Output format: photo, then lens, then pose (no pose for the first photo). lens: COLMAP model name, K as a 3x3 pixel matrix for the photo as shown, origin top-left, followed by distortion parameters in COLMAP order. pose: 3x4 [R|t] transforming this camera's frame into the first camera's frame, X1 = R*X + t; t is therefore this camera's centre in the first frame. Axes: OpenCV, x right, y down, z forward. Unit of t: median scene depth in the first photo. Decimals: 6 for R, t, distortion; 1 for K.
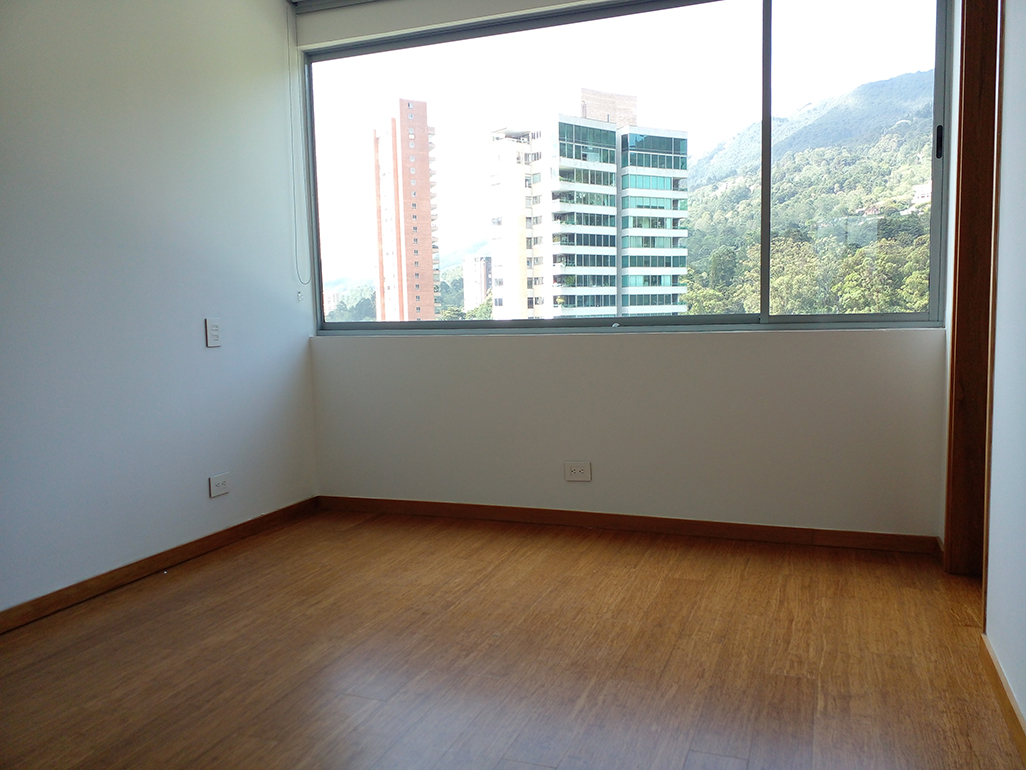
lens RADIAL K [[844.3, 0, 513.0], [0, 844.3, 385.0], [0, 0, 1]] dist [0.134621, -0.201518]
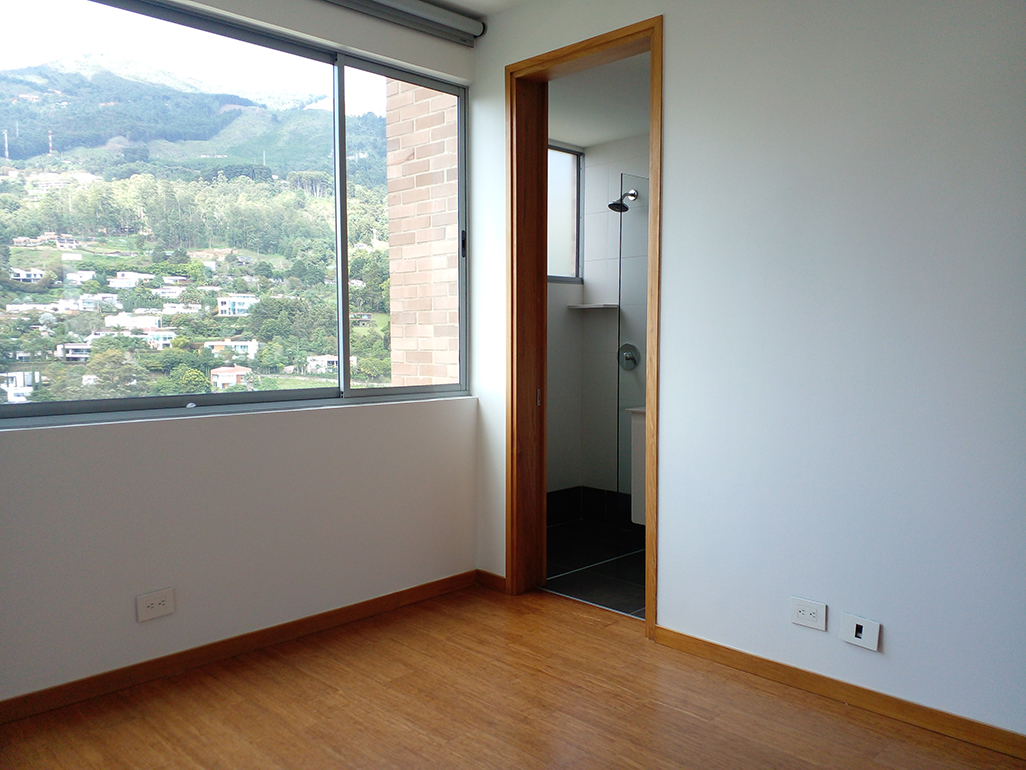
lens RADIAL K [[844.3, 0, 513.0], [0, 844.3, 385.0], [0, 0, 1]] dist [0.134621, -0.201518]
pose [[0.397597, -0.033304, 0.916956, -0.621486], [0.071113, 0.997454, 0.005392, -0.092515], [-0.914800, 0.063064, 0.398953, 0.508807]]
